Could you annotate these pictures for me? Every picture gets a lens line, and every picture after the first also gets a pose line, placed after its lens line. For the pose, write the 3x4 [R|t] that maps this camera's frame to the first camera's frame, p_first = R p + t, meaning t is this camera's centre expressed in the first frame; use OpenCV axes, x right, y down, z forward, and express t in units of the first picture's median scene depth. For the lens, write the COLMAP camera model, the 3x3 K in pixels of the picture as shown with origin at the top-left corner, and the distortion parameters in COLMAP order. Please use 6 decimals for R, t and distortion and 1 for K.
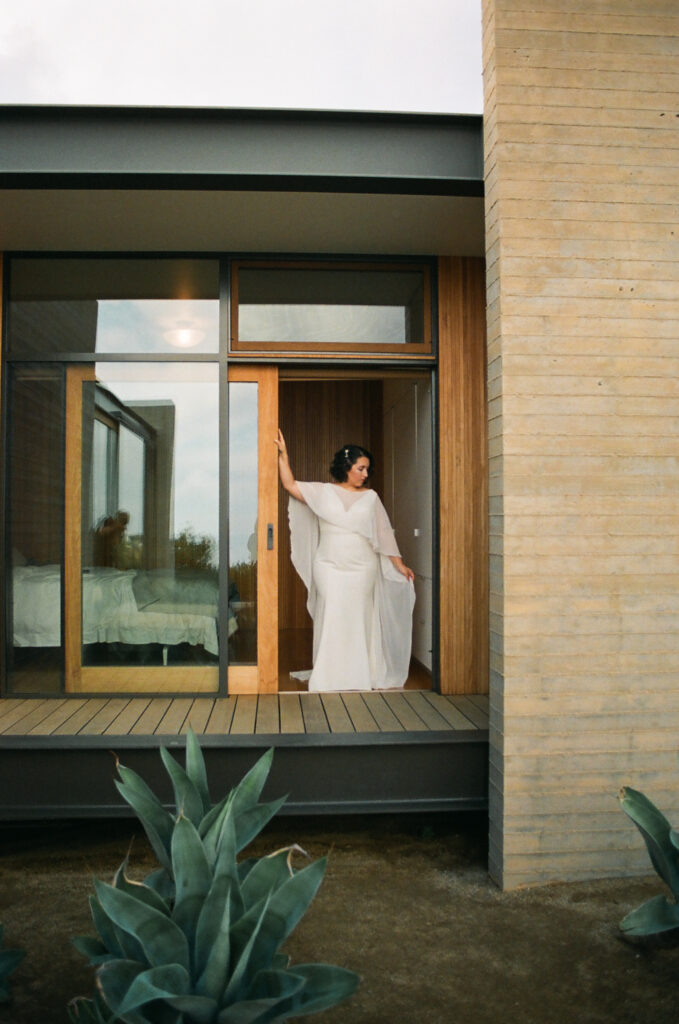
lens RADIAL K [[780.4, 0, 339.5], [0, 780.4, 512.0], [0, 0, 1]] dist [-0.097983, 0.089663]
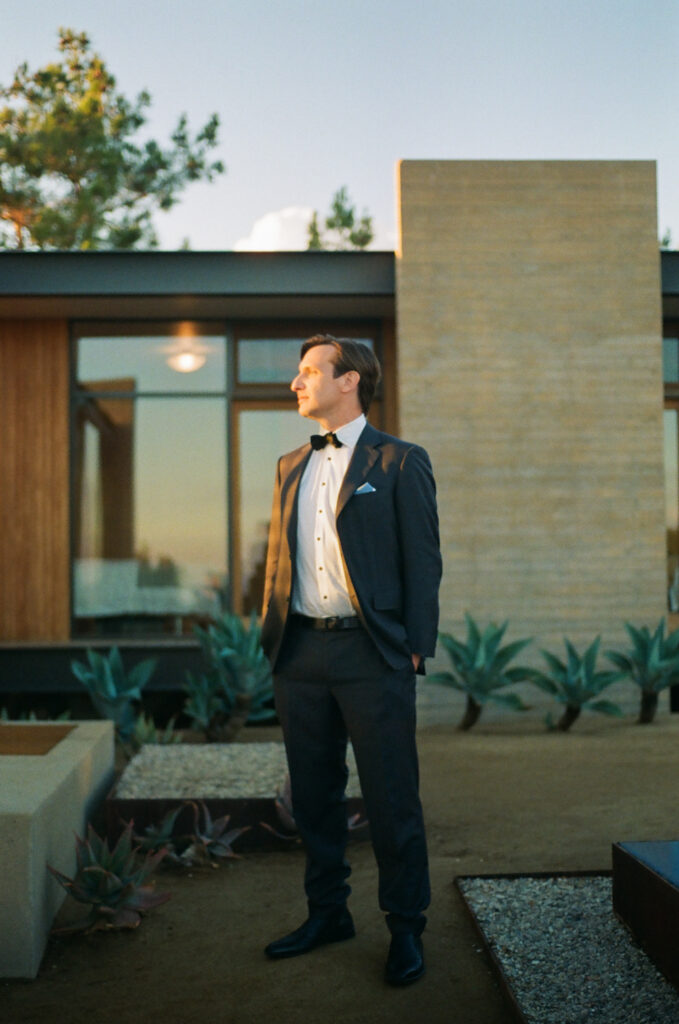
lens RADIAL K [[1519.3, 0, 339.5], [0, 1519.3, 512.0], [0, 0, 1]] dist [-0.022851, 0.028566]
pose [[0.999840, -0.007357, -0.016311, 0.124221], [0.006980, 0.999710, -0.023058, 0.100873], [0.016476, 0.022941, 0.999601, -2.265126]]
